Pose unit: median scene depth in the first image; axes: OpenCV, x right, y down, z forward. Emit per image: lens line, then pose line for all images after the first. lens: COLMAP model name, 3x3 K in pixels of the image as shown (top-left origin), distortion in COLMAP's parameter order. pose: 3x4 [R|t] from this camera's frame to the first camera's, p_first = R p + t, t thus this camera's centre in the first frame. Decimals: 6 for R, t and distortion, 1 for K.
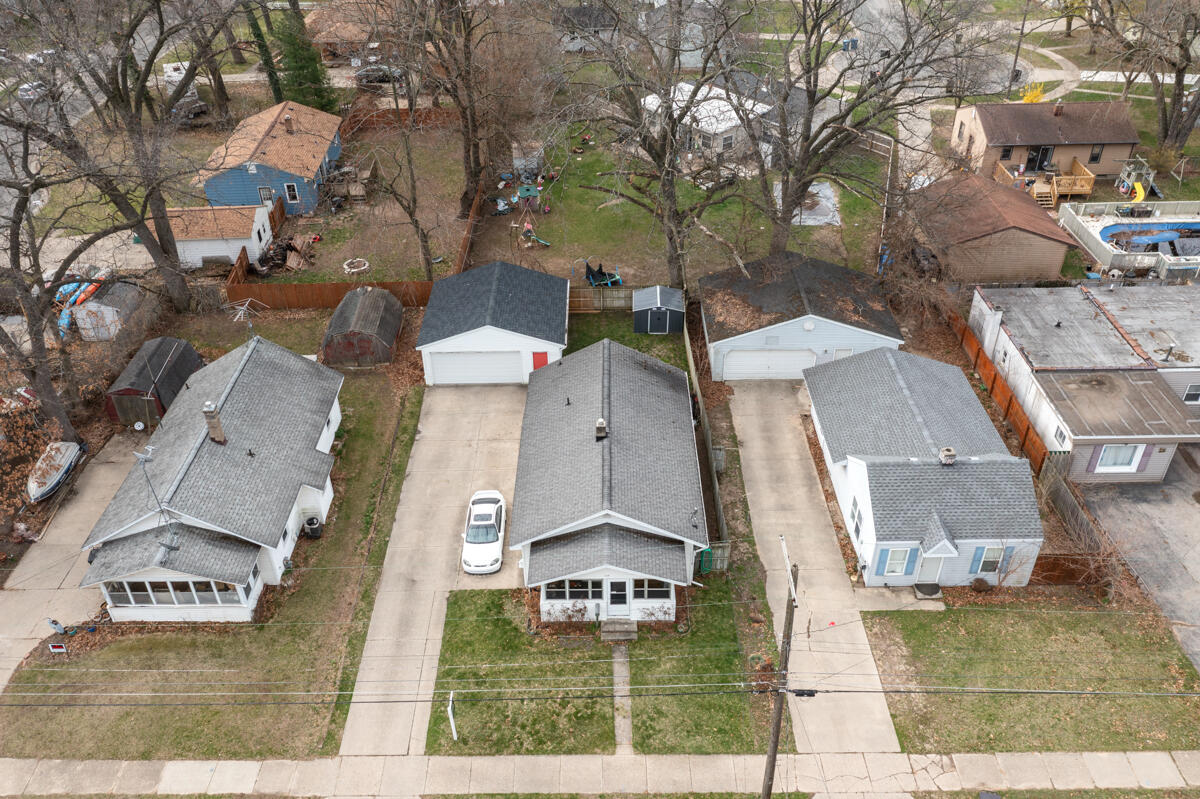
lens RADIAL K [[953.3, 0, 600.0], [0, 953.3, 399.5], [0, 0, 1]] dist [-0.002993, 0.002484]
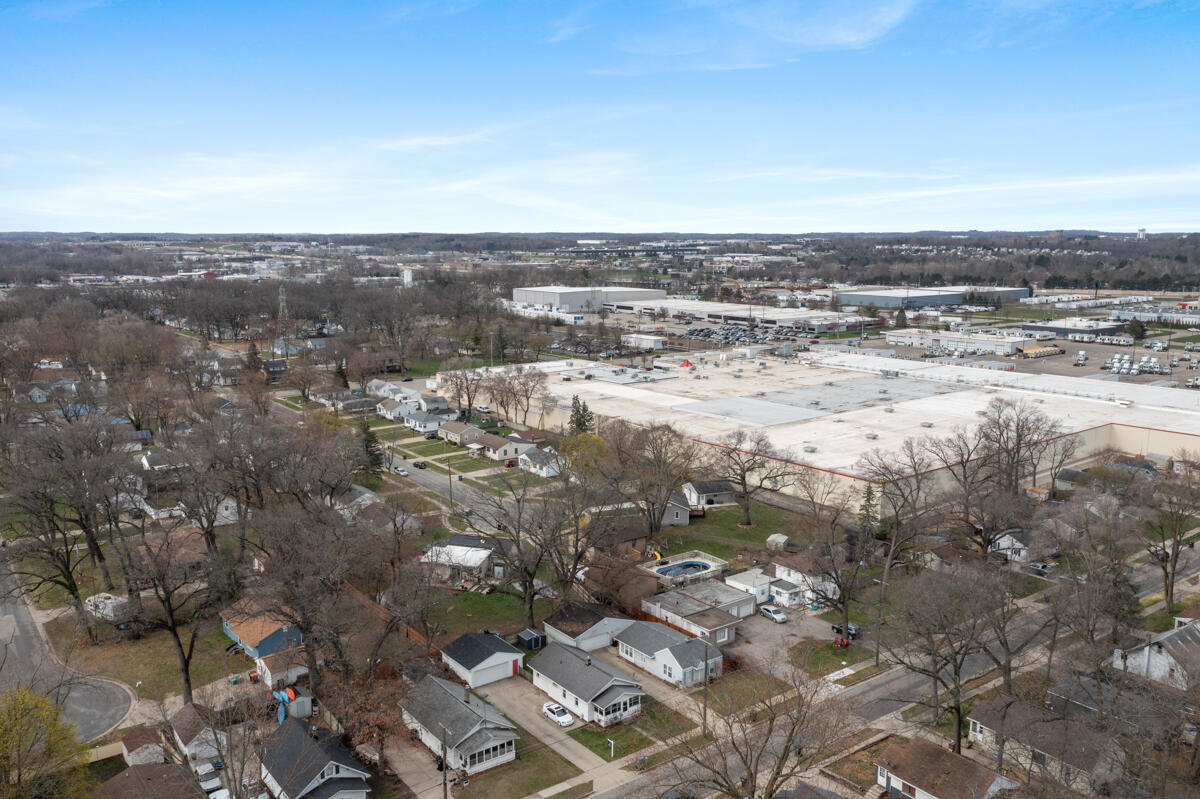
lens RADIAL K [[953.3, 0, 600.0], [0, 953.3, 399.5], [0, 0, 1]] dist [-0.002993, 0.002484]
pose [[0.801172, -0.080906, 0.592940, -1.691911], [0.330030, 0.886258, -0.325003, 0.292073], [-0.499203, 0.456071, 0.736747, -1.539775]]
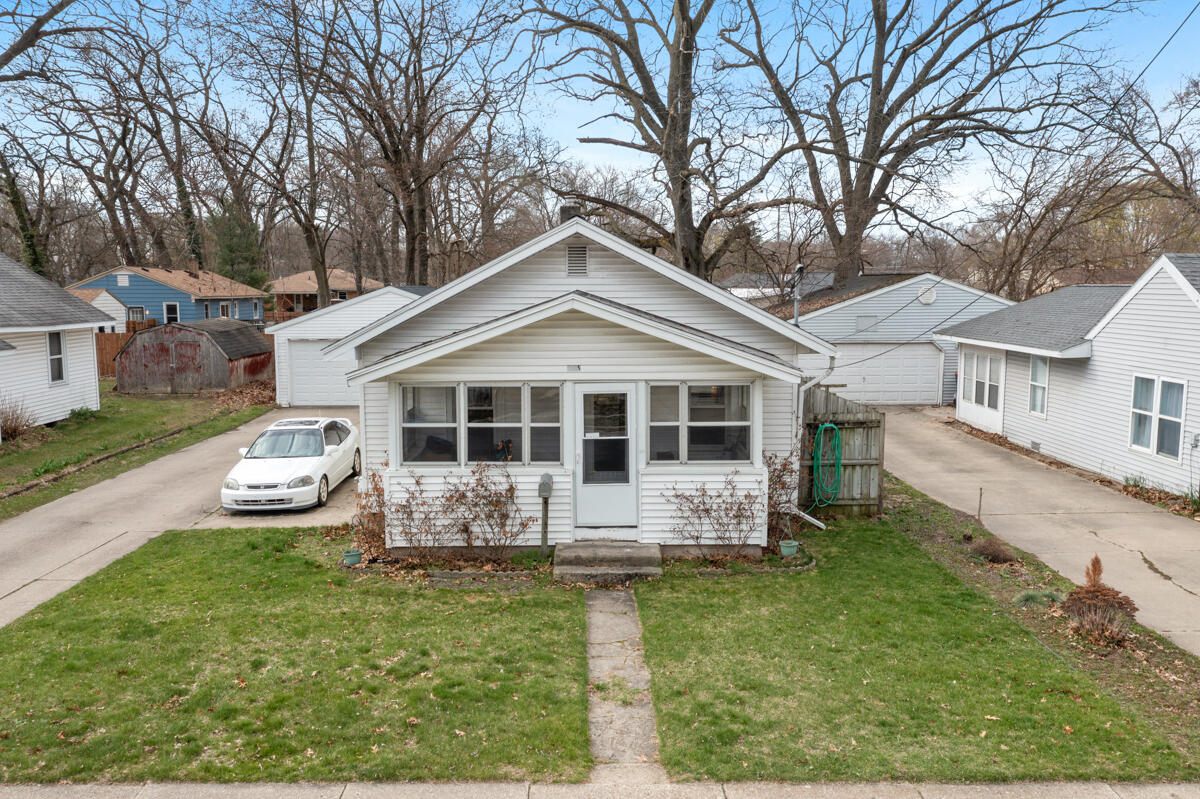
lens RADIAL K [[960.4, 0, 600.0], [0, 960.4, 399.5], [0, 0, 1]] dist [-0.003226, -0.003638]
pose [[0.999889, 0.013092, 0.007146, 0.014159], [-0.008198, 0.882644, -0.469970, 0.355601], [-0.012460, 0.469860, 0.882653, 0.673135]]
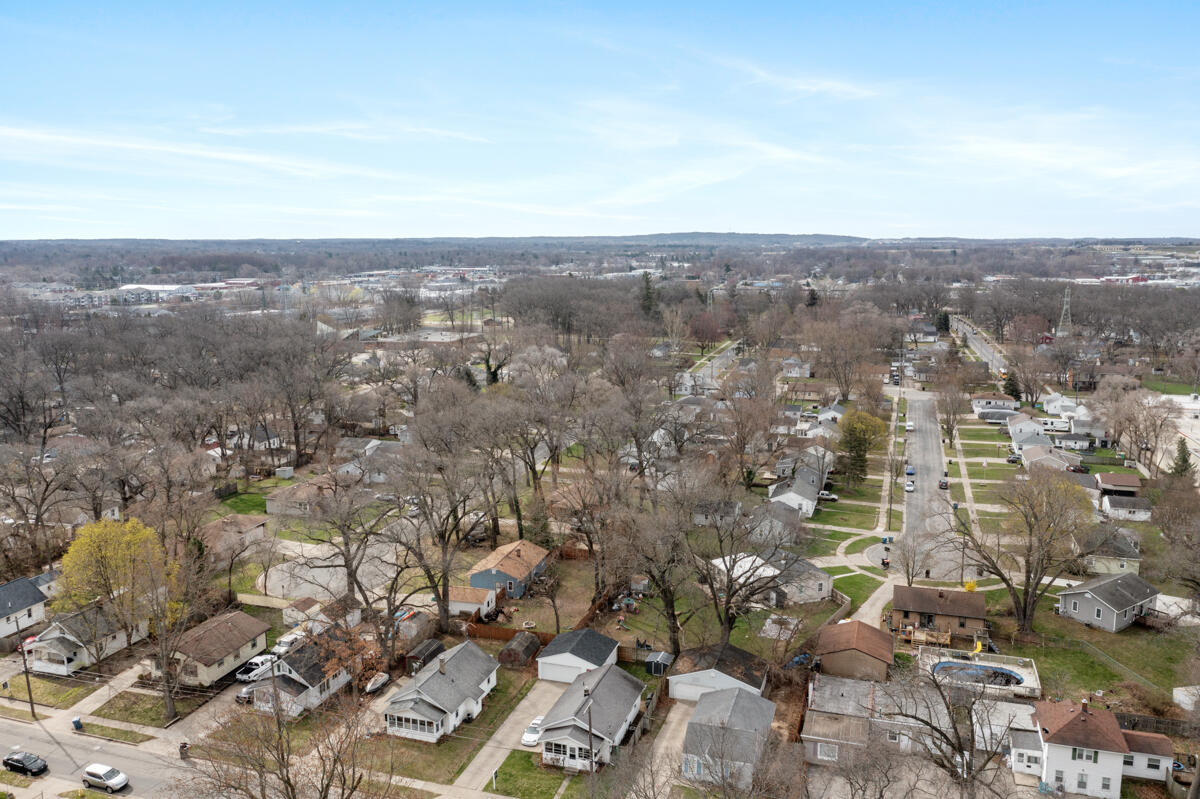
lens RADIAL K [[953.3, 0, 600.0], [0, 953.3, 399.5], [0, 0, 1]] dist [-0.002993, 0.002484]
pose [[0.952760, 0.064347, -0.296828, 0.757188], [-0.185957, 0.896295, -0.402586, 0.359896], [0.240141, 0.438766, 0.865920, -1.517177]]
